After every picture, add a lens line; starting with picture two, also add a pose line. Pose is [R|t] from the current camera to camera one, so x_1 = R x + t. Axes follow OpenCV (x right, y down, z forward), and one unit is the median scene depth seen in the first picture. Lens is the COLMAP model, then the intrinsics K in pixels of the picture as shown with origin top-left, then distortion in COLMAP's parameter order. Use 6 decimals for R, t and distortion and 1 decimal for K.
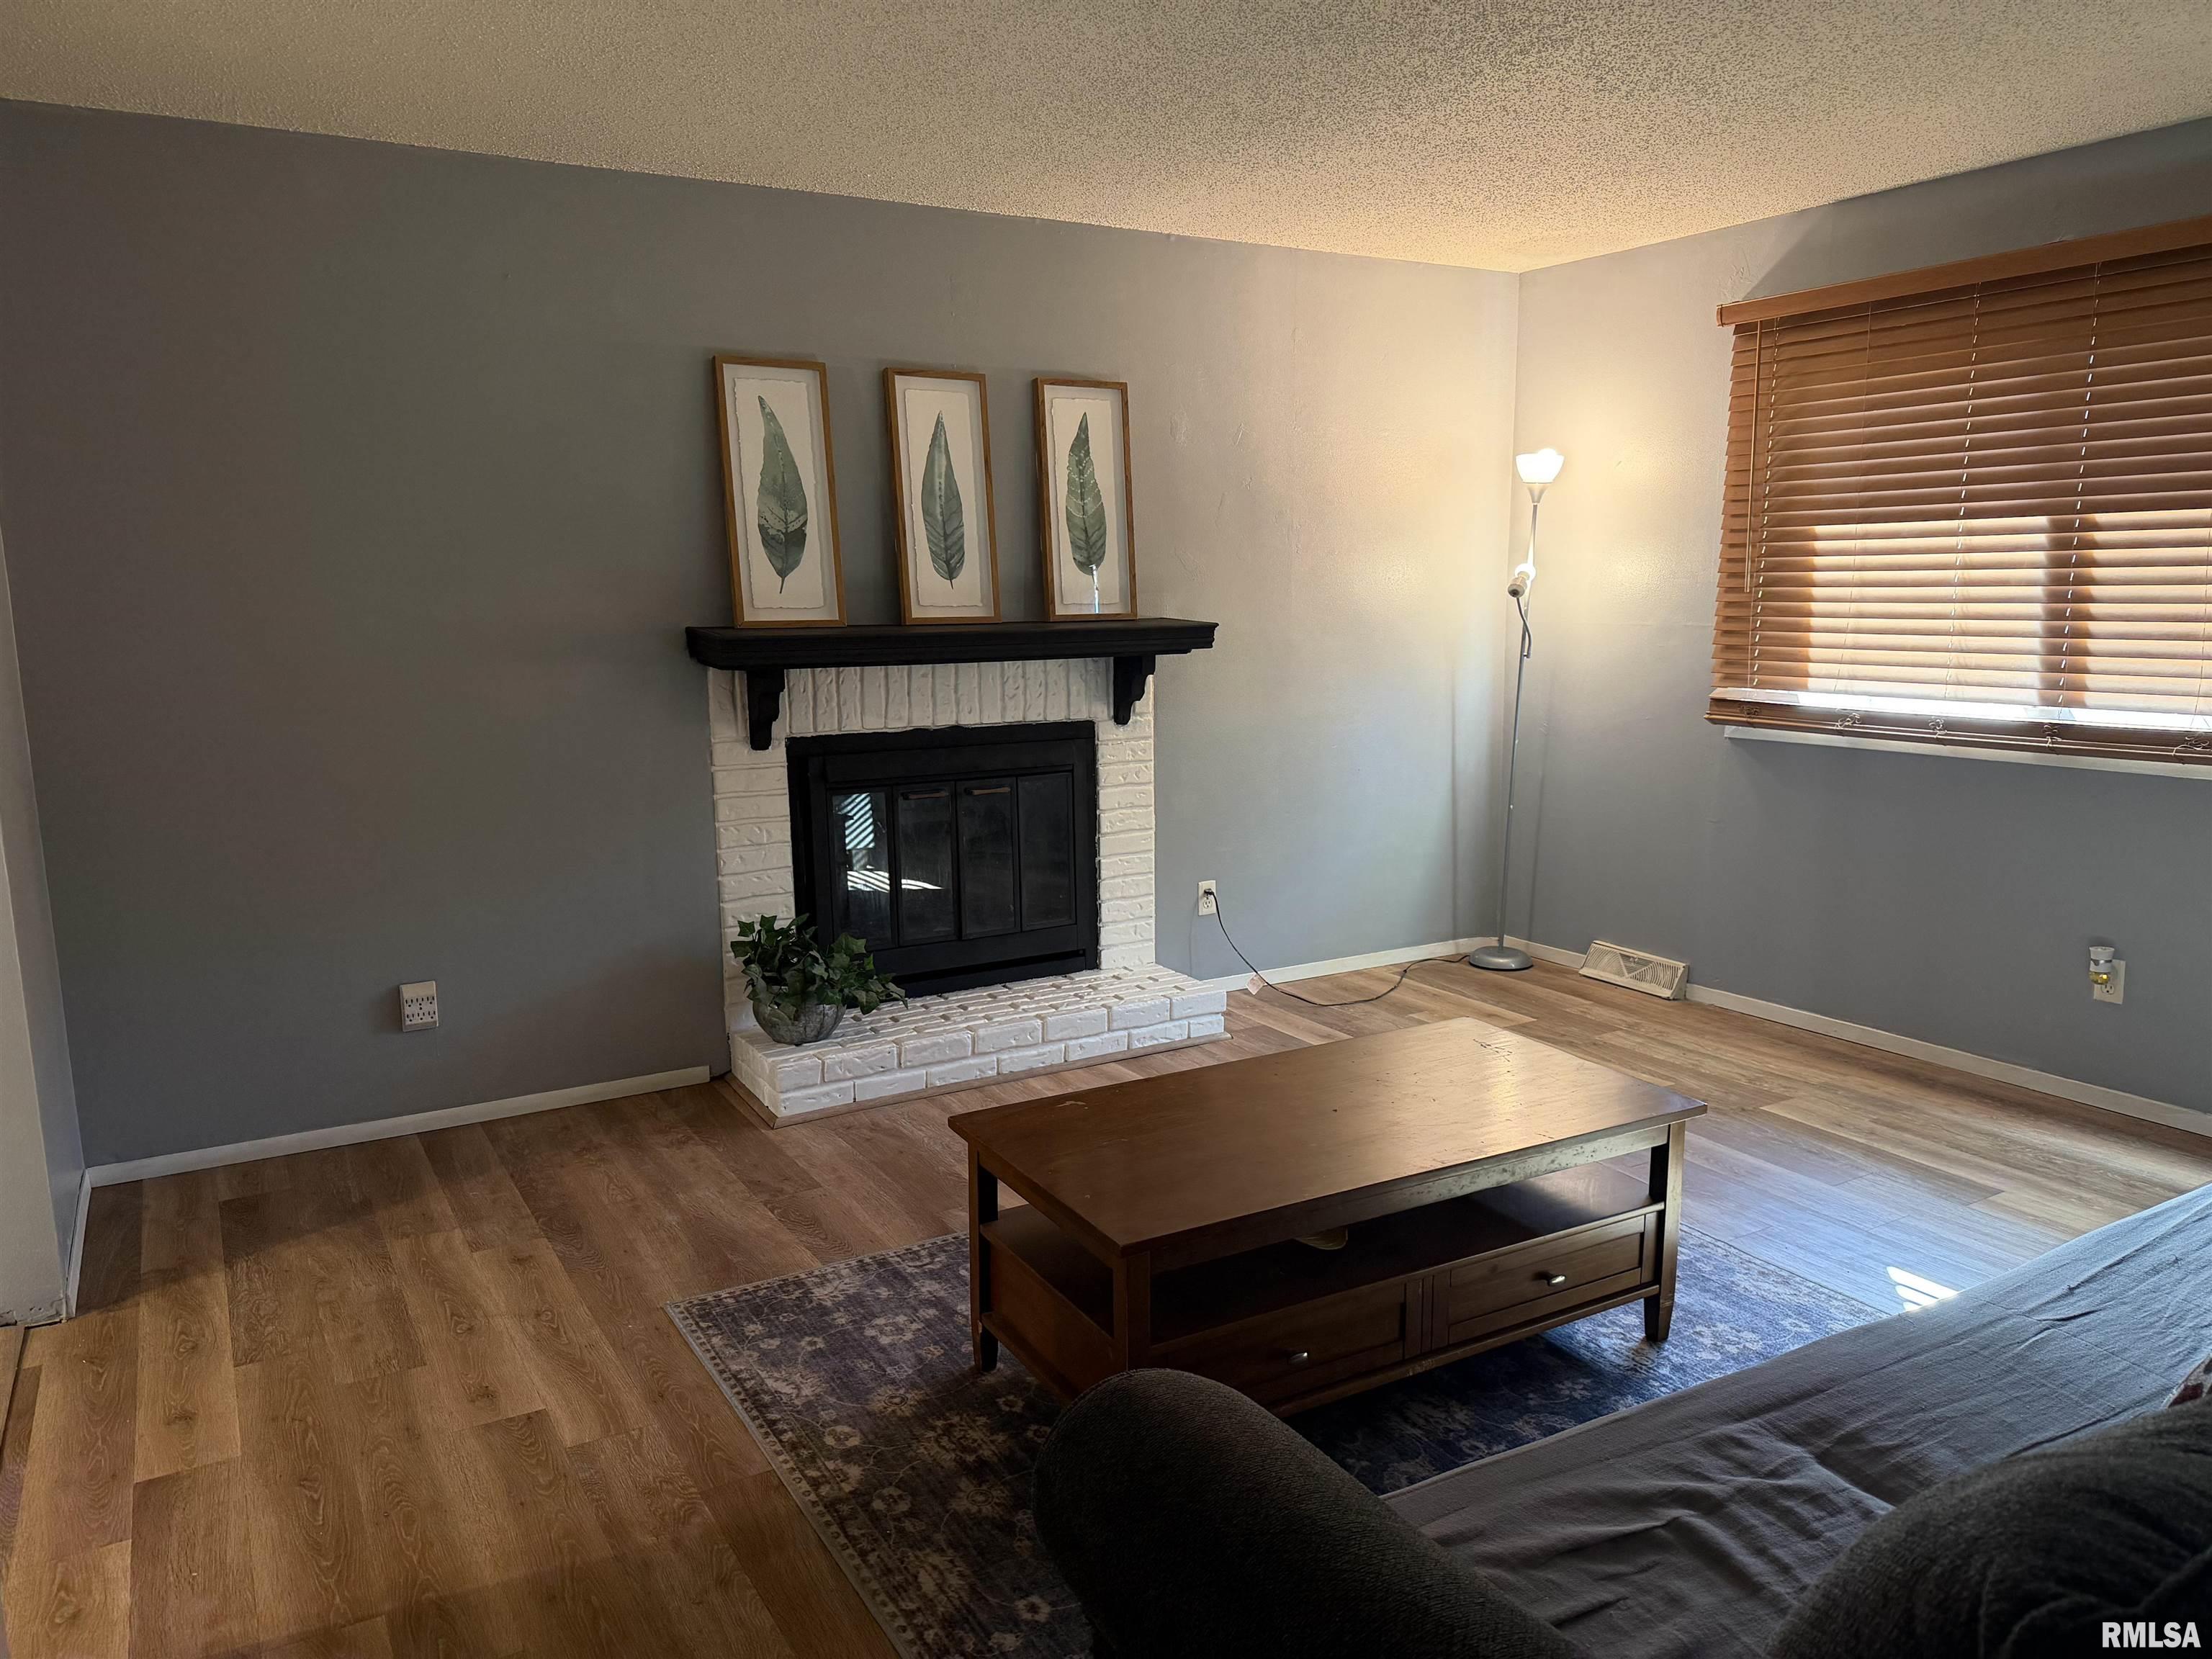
lens RADIAL K [[1533.7, 0, 1106.0], [0, 1533.7, 829.5], [0, 0, 1]] dist [0.088141, -0.112424]
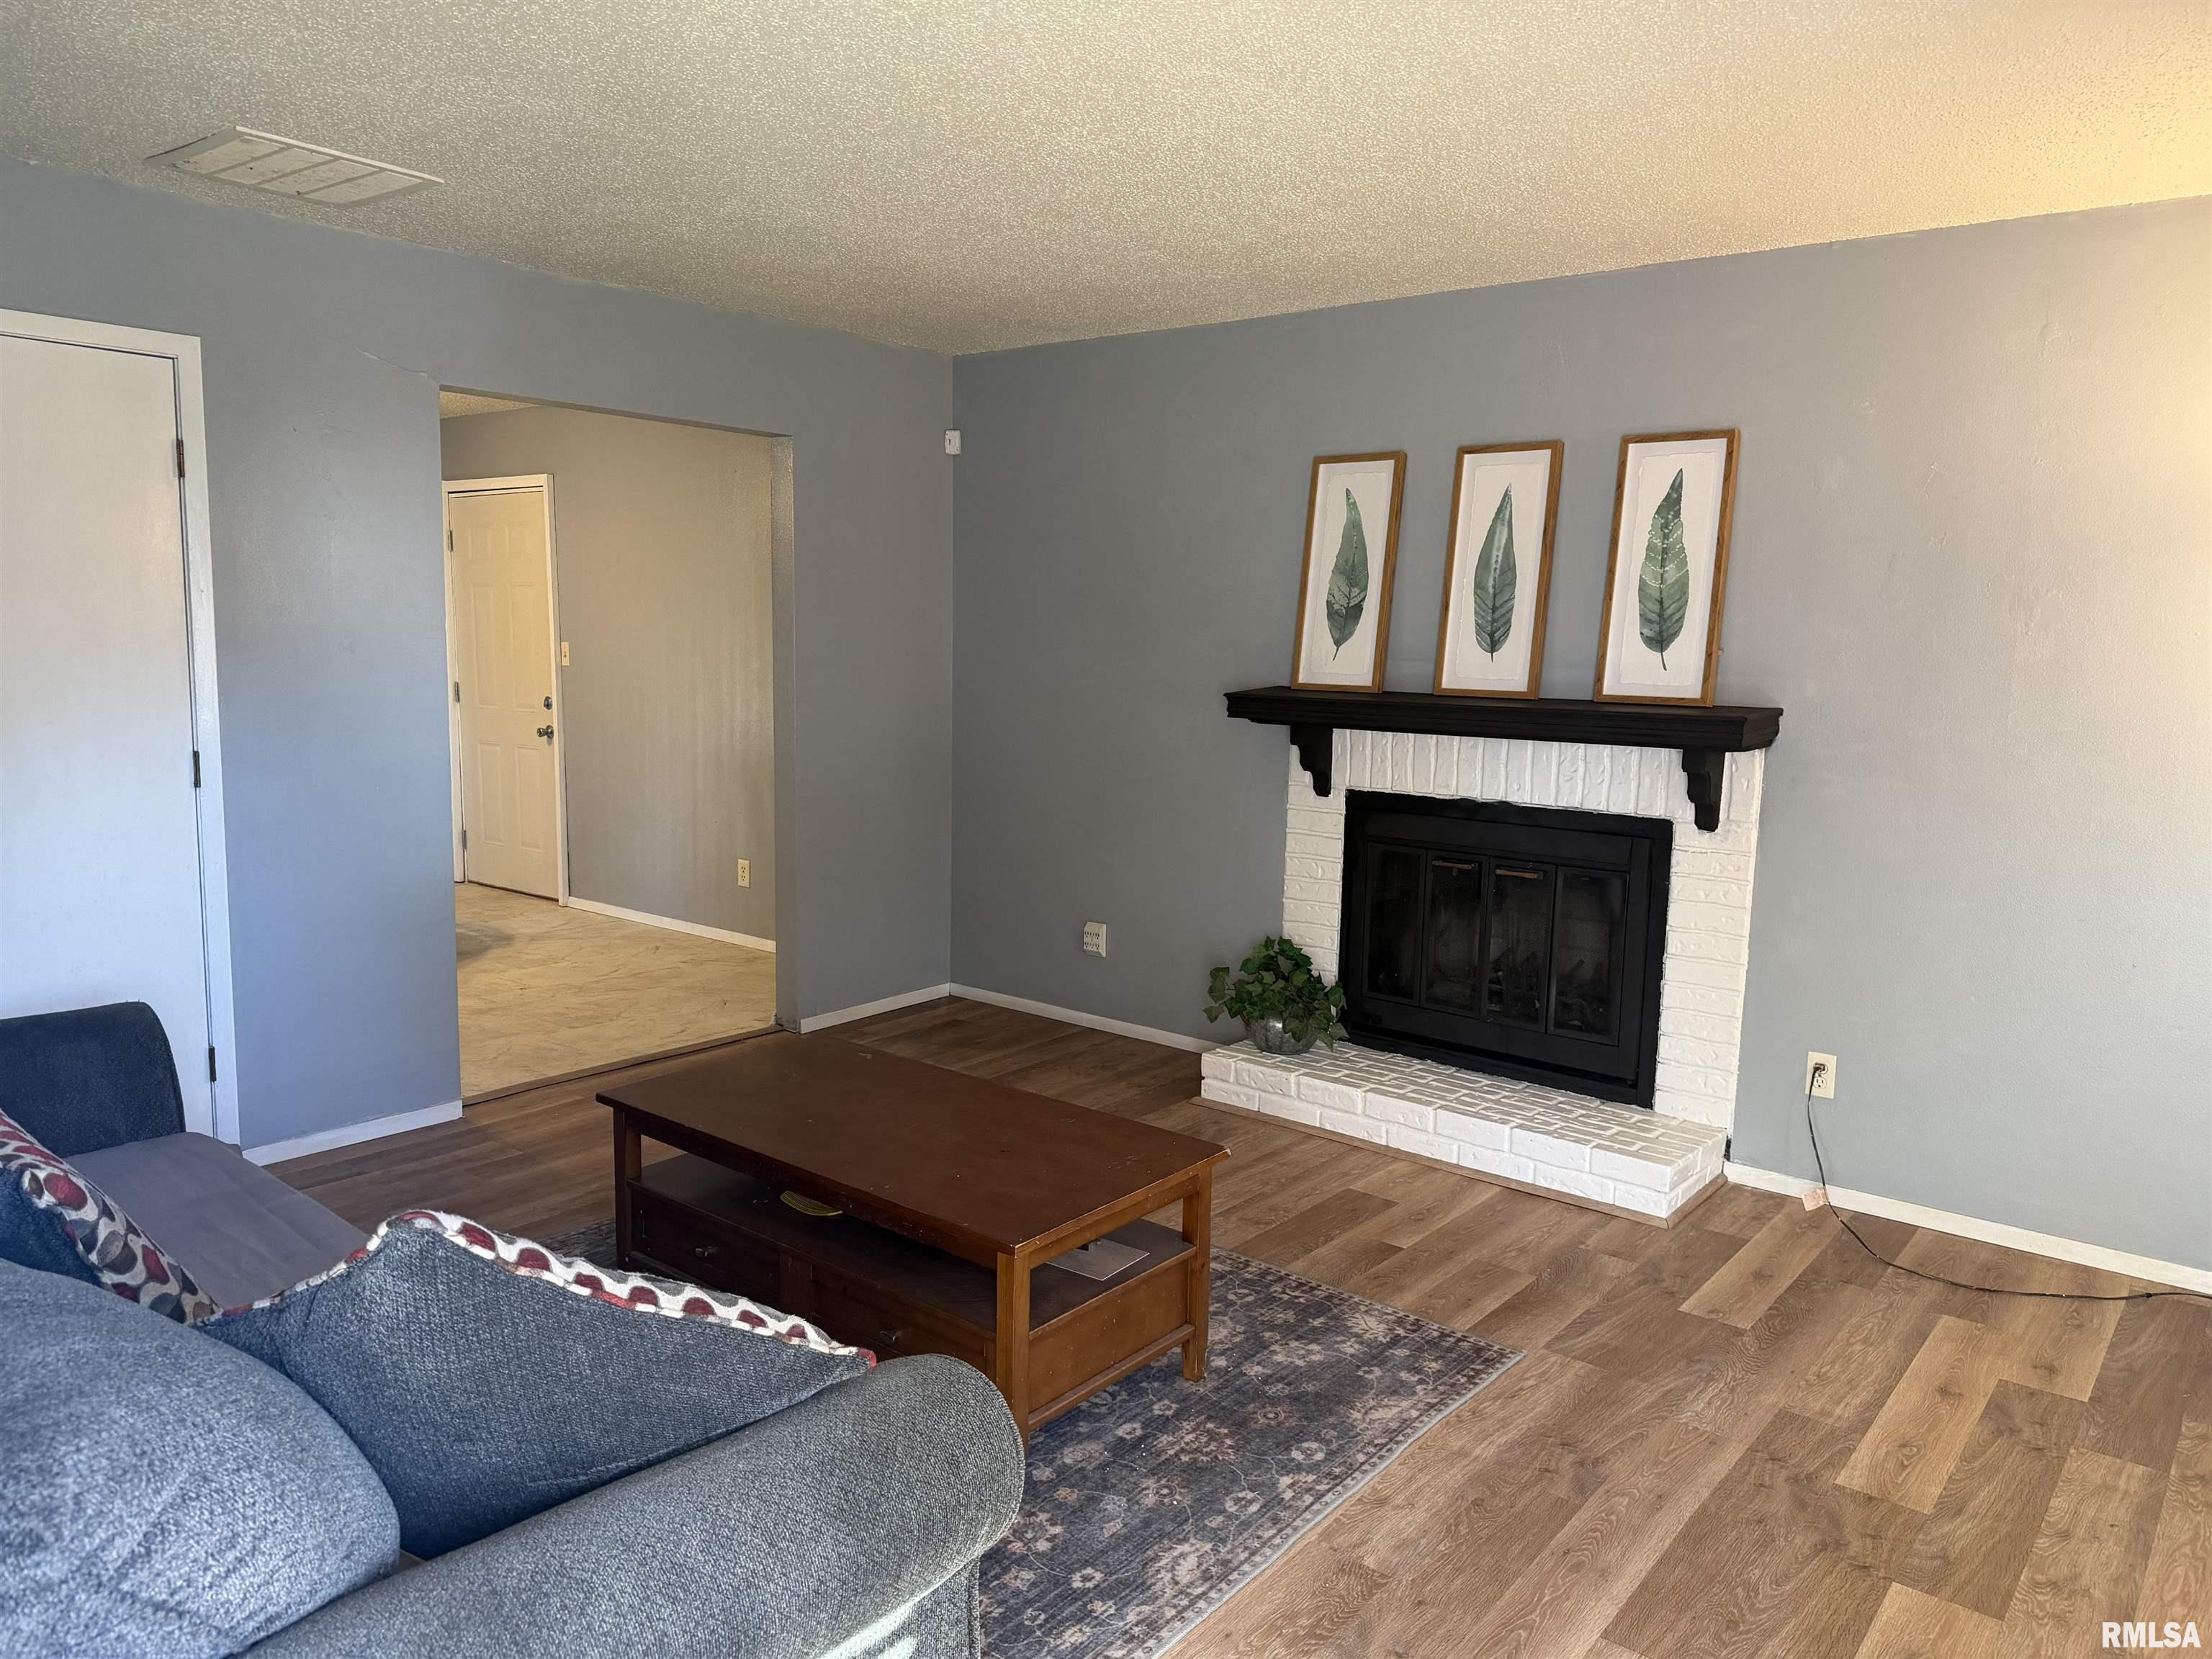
lens RADIAL K [[1533.7, 0, 1106.0], [0, 1533.7, 829.5], [0, 0, 1]] dist [0.088141, -0.112424]
pose [[0.340998, 0.133545, -0.930530, 0.751461], [-0.177831, 0.981150, 0.075642, -0.082059], [0.923091, 0.139683, 0.358319, 0.432930]]
